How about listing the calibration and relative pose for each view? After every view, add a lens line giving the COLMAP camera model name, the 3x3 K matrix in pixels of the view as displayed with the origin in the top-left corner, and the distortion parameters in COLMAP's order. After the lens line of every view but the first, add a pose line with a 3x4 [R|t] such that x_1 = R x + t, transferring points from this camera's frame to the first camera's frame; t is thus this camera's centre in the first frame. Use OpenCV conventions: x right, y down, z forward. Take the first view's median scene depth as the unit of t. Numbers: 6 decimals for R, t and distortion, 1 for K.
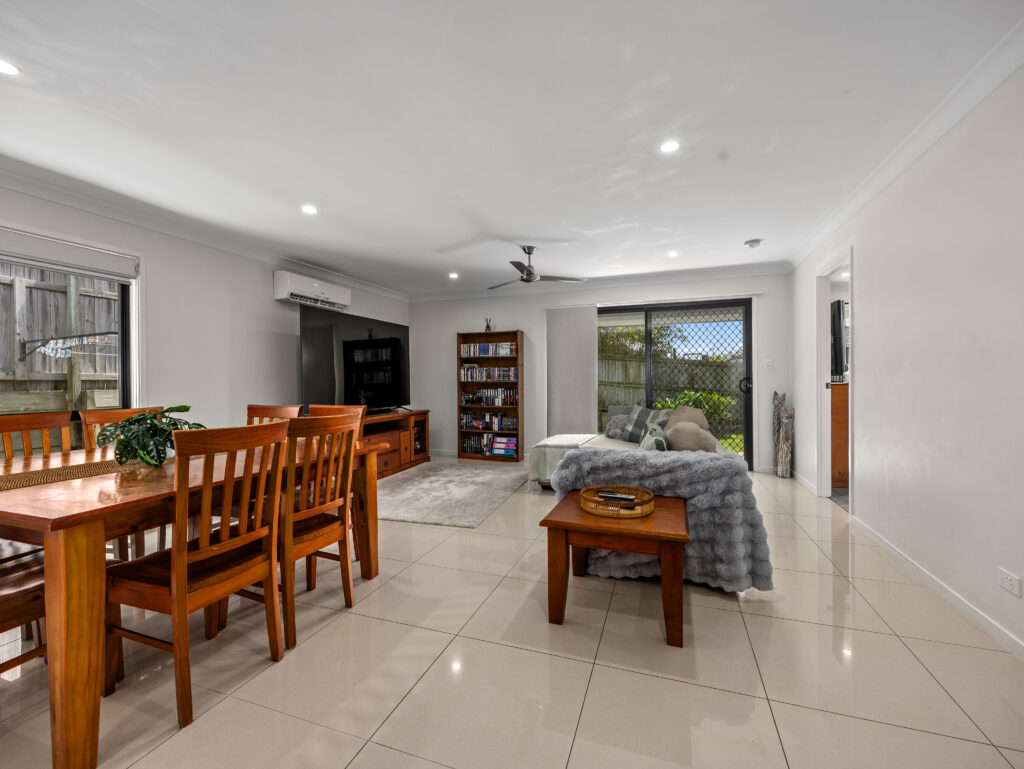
lens RADIAL K [[445.7, 0, 512.0], [0, 445.7, 384.5], [0, 0, 1]] dist [0.001123, 0.000120]
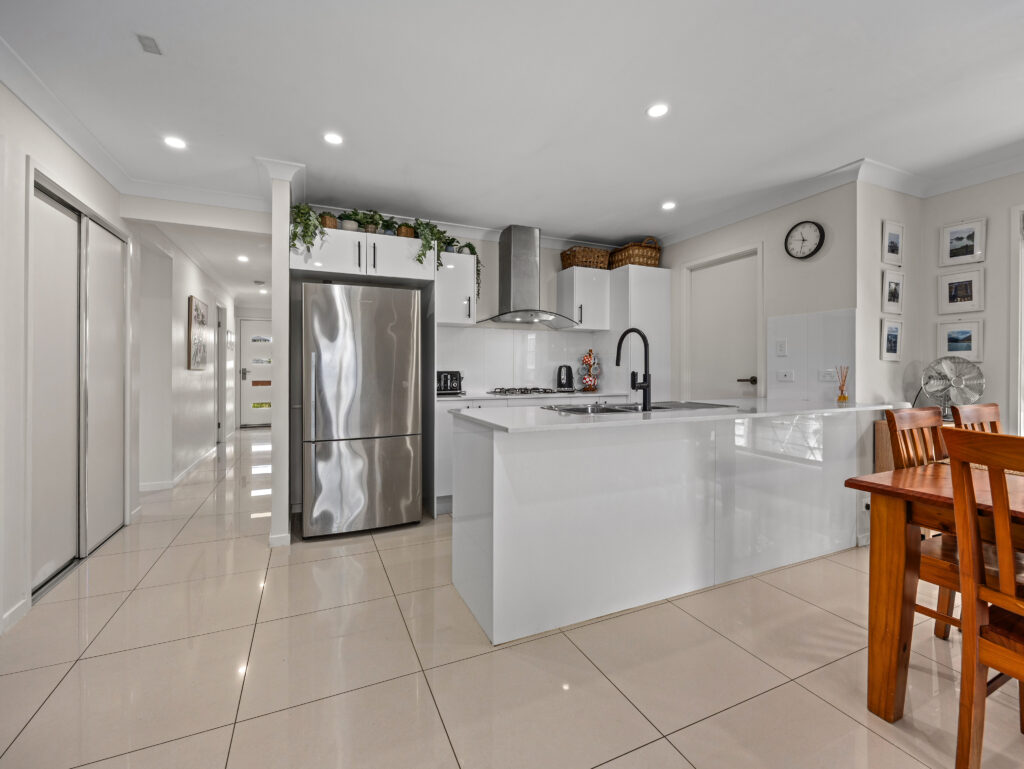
lens RADIAL K [[447.0, 0, 509.3], [0, 447.0, 370.1], [0, 0, 1]] dist [0.000751, 0.000046]
pose [[-0.715978, 0.008351, -0.698073, 0.106803], [-0.001390, 0.999909, 0.013388, -0.003890], [0.698121, 0.010555, -0.715902, 0.247072]]
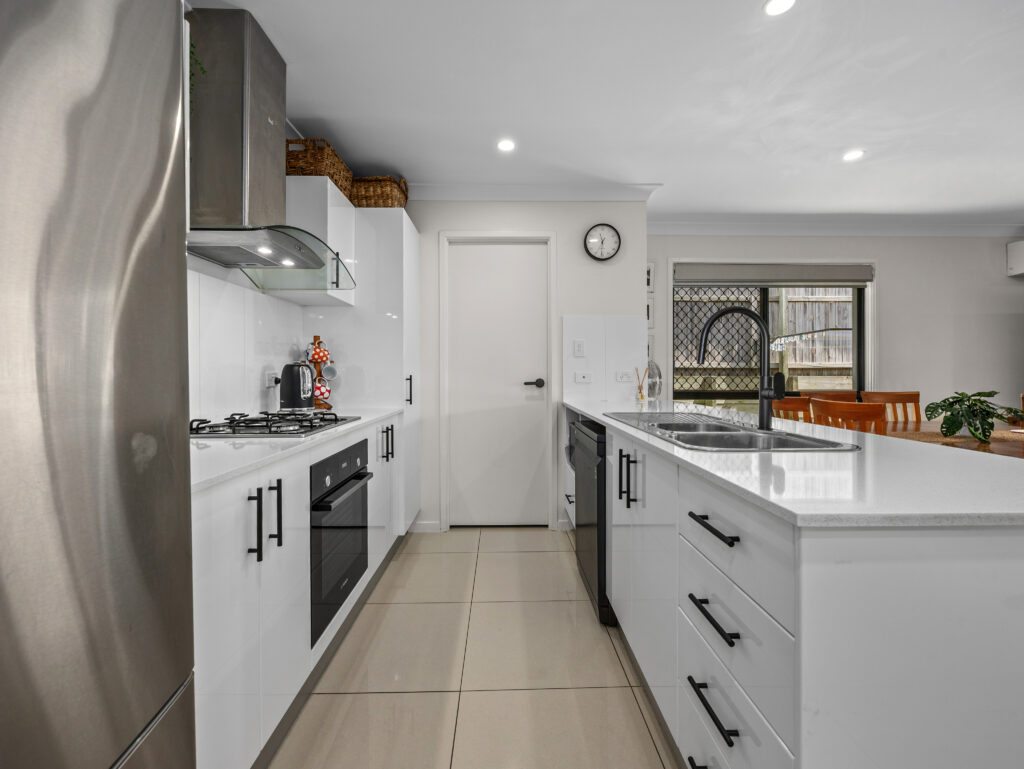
lens RADIAL K [[441.1, 0, 511.2], [0, 441.1, 377.4], [0, 0, 1]] dist [-0.004251, -0.000034]
pose [[0.359220, 0.018048, -0.933078, -0.057142], [-0.007852, 0.999836, 0.016317, 0.002183], [0.933220, 0.001466, 0.359303, -0.172040]]
